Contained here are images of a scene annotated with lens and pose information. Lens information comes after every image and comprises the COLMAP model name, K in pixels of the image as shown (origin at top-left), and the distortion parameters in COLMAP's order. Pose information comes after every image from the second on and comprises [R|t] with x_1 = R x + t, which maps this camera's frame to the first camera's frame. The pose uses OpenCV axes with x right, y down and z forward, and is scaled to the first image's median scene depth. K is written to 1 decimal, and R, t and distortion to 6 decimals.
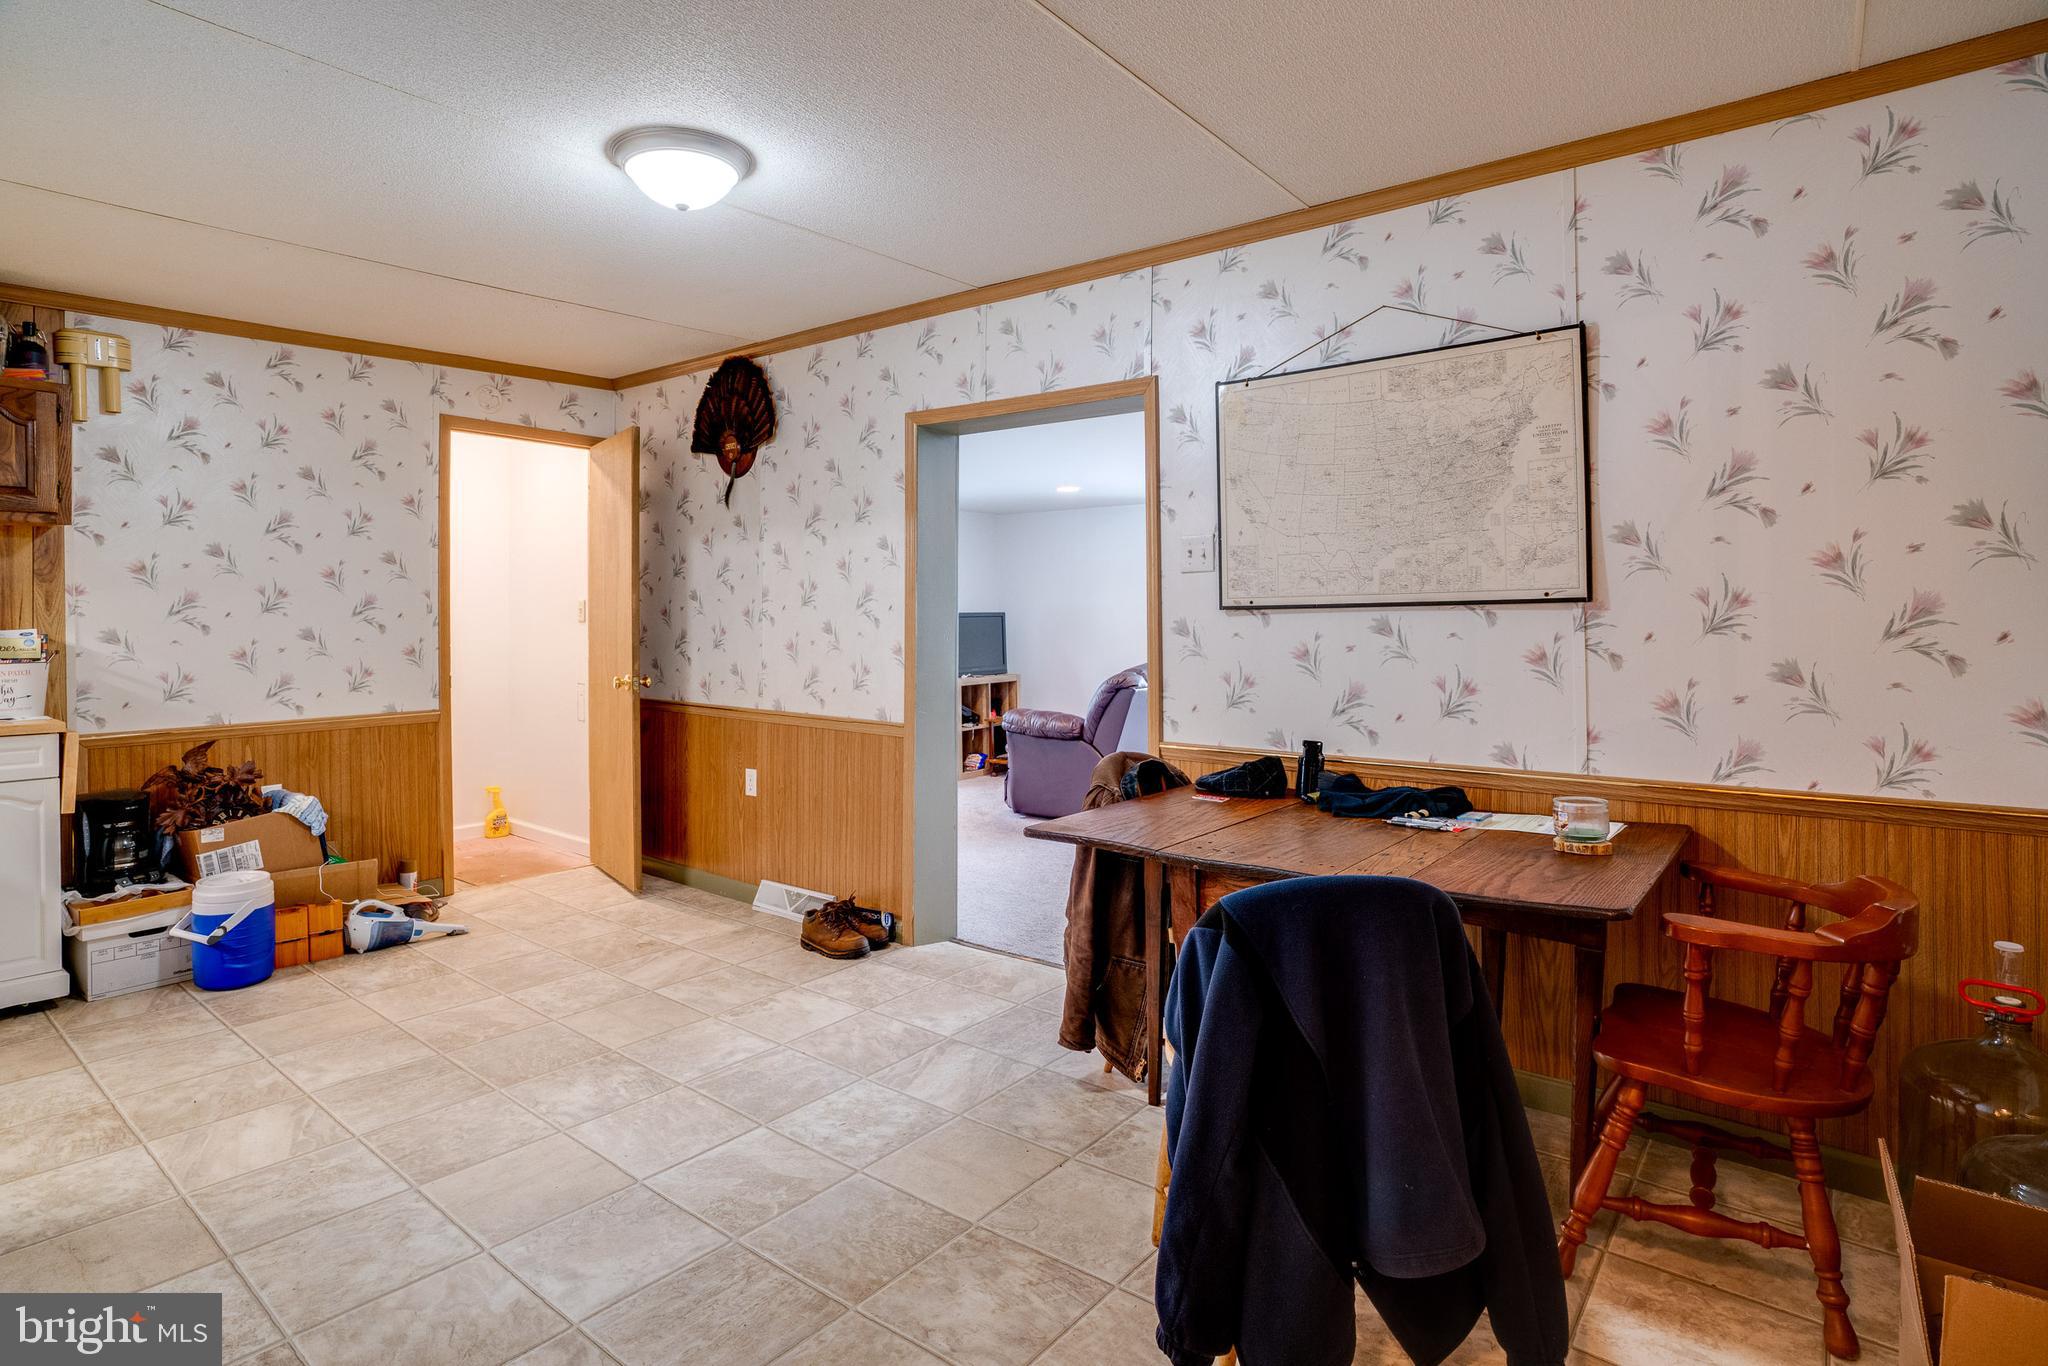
lens RADIAL K [[1042.7, 0, 1015.4], [0, 1042.7, 614.8], [0, 0, 1]] dist [-0.065895, 0.046052]
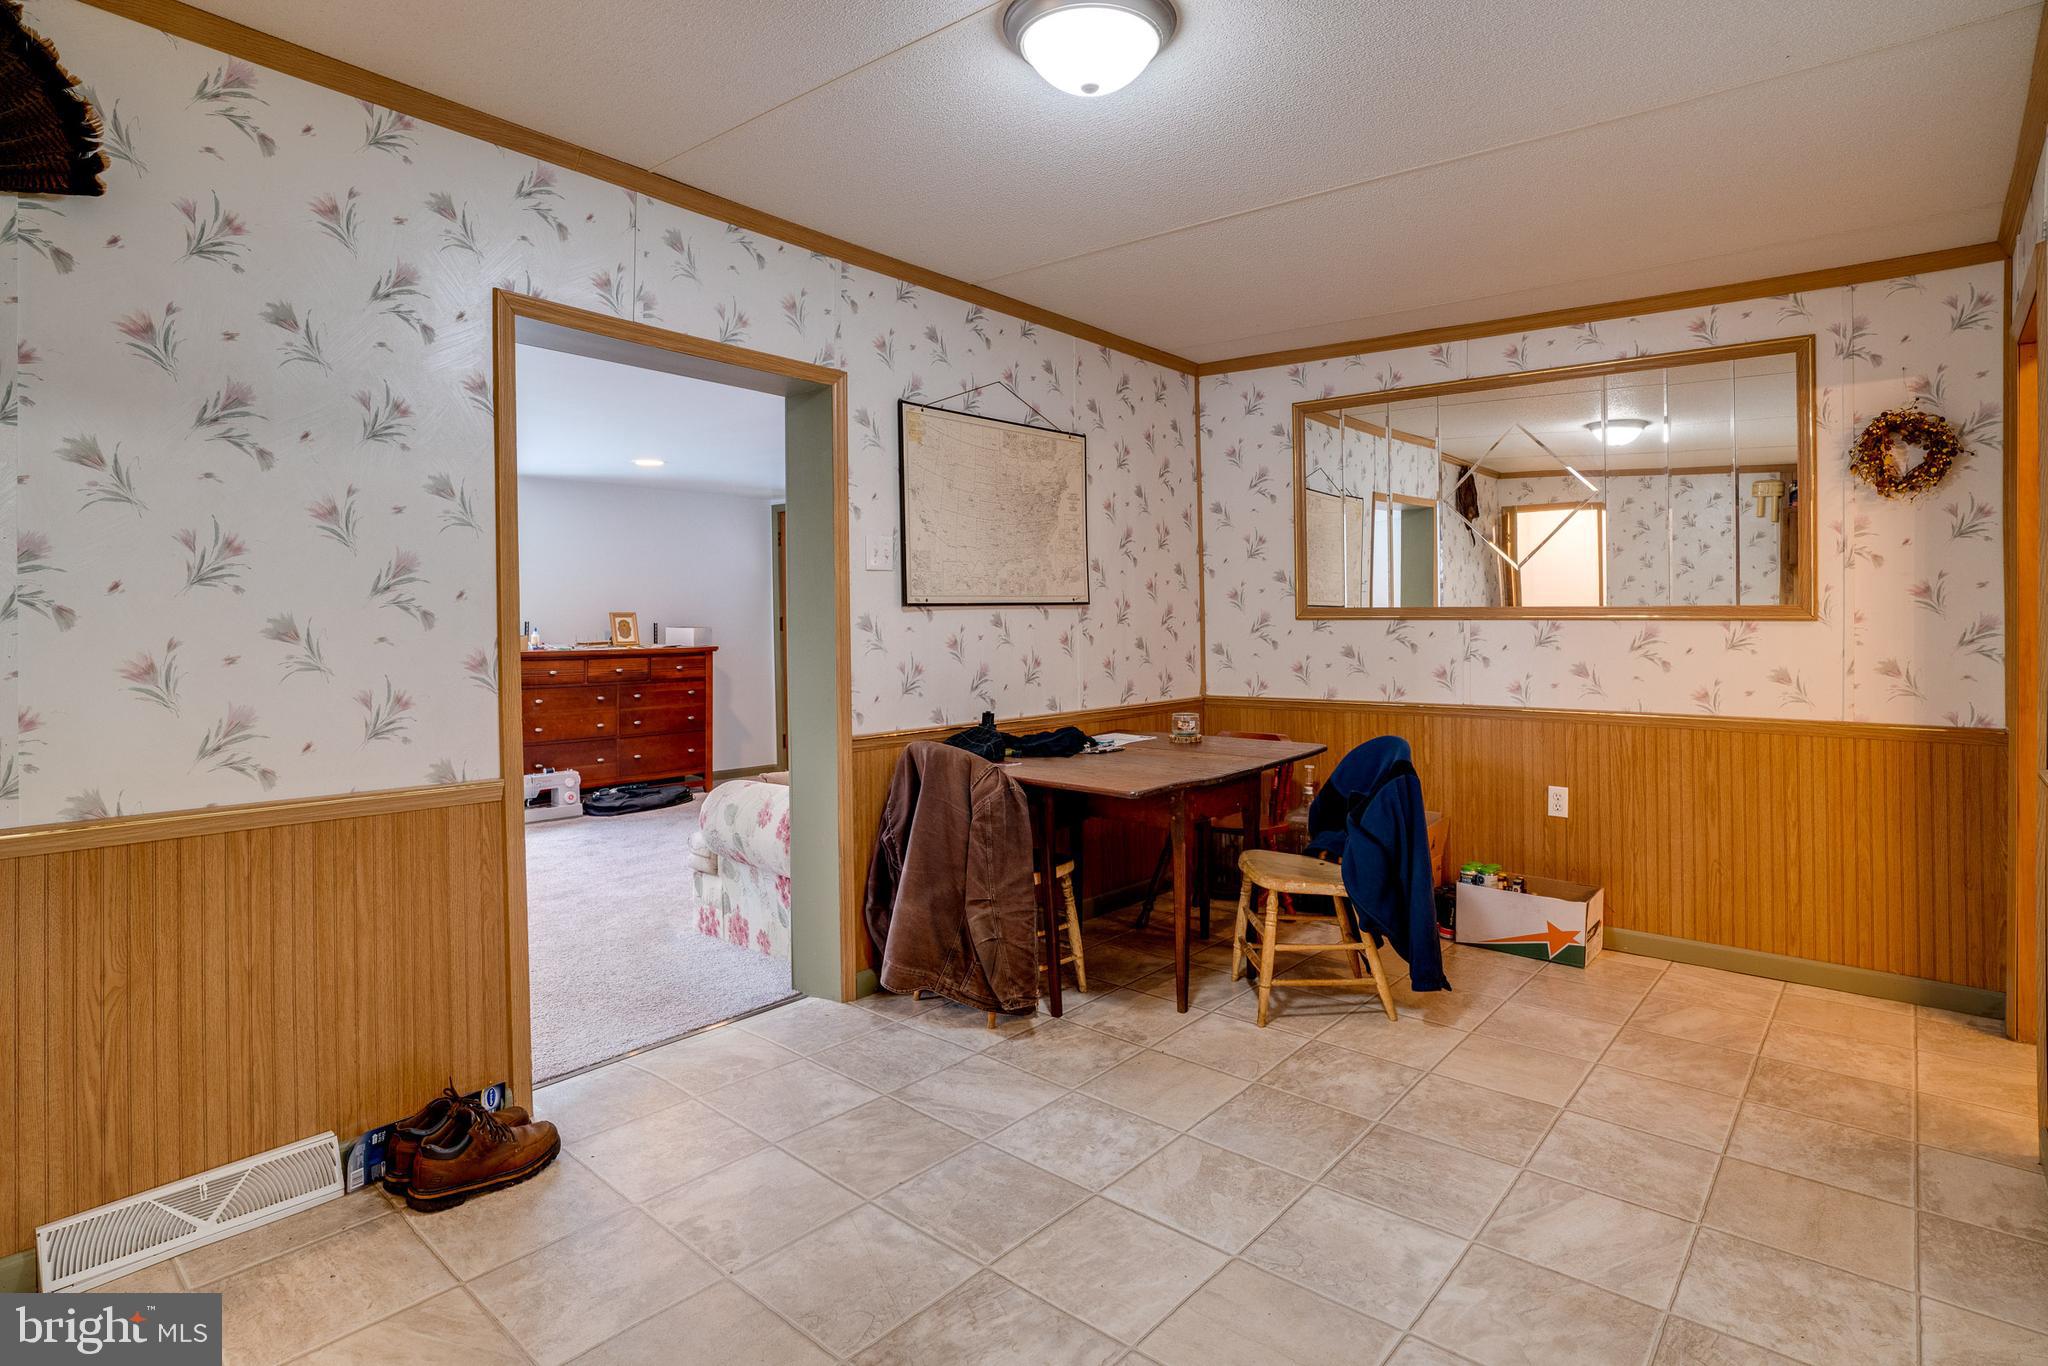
lens RADIAL K [[1042.7, 0, 1015.4], [0, 1042.7, 614.8], [0, 0, 1]] dist [-0.065895, 0.046052]
pose [[0.051699, 0.002942, 0.998658, -1.019457], [-0.004058, 0.999988, -0.002736, 0.007662], [-0.998654, -0.003911, 0.051710, 0.932862]]
